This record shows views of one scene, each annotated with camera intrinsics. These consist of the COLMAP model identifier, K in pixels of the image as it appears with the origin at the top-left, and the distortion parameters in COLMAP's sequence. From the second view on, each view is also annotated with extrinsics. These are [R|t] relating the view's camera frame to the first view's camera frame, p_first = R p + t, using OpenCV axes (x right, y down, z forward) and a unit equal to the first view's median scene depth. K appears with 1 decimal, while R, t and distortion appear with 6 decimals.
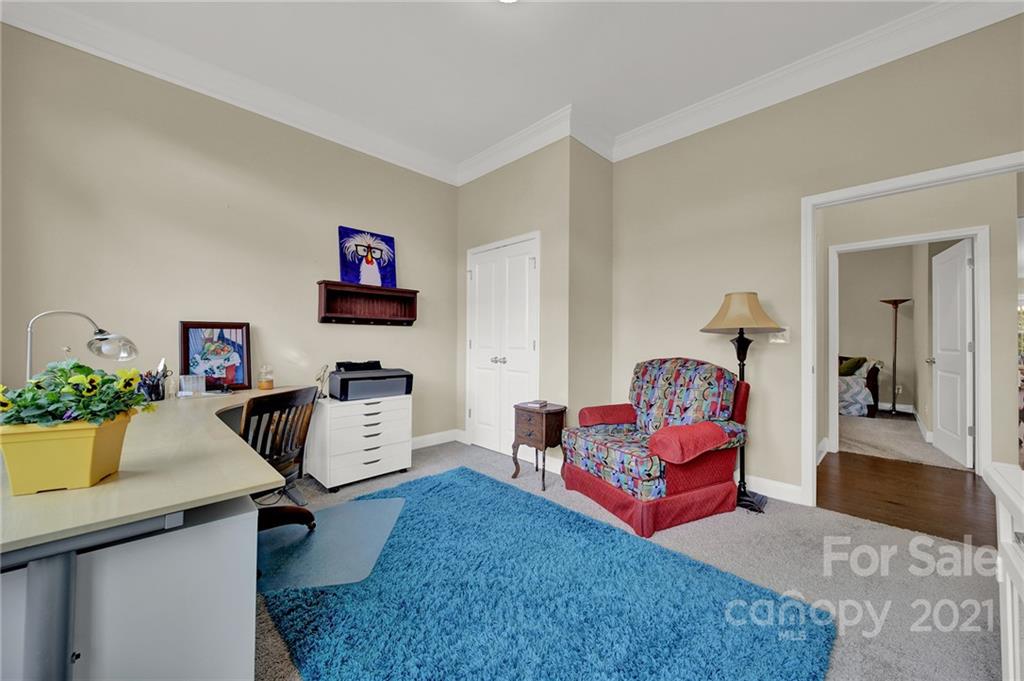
lens RADIAL K [[371.3, 0, 514.5], [0, 371.3, 340.4], [0, 0, 1]] dist [0.000712, -0.000009]
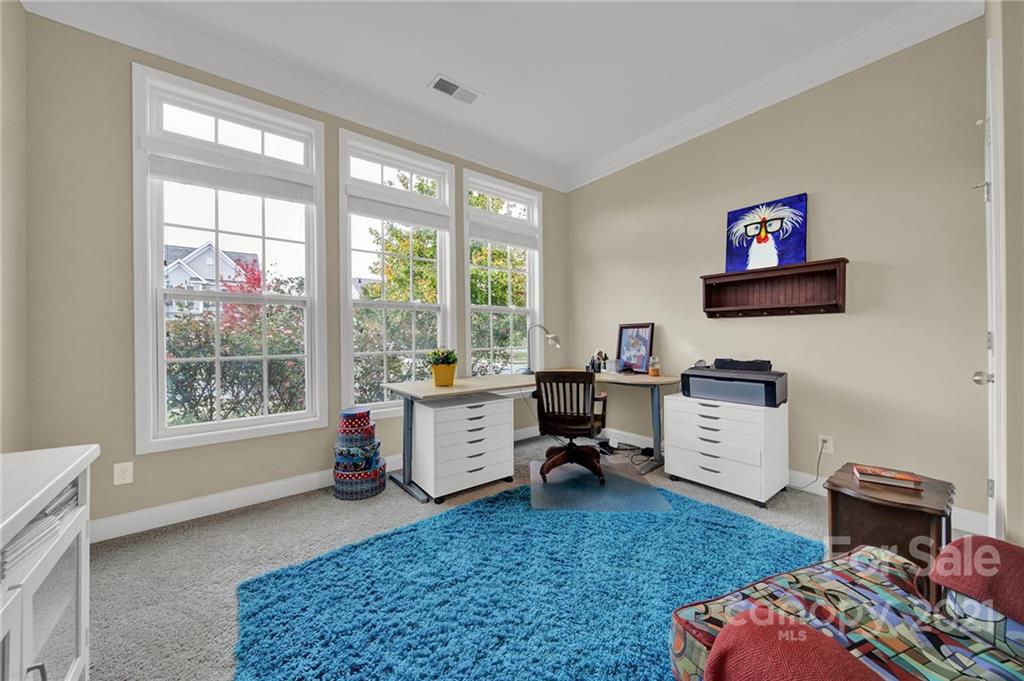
lens RADIAL K [[371.3, 0, 514.4], [0, 371.3, 338.3], [0, 0, 1]] dist [0.000712, -0.000009]
pose [[-0.114013, 0.001813, -0.993478, 0.502359], [0.013399, 0.999910, 0.000287, -0.000716], [0.993389, -0.013278, -0.114027, 0.558695]]
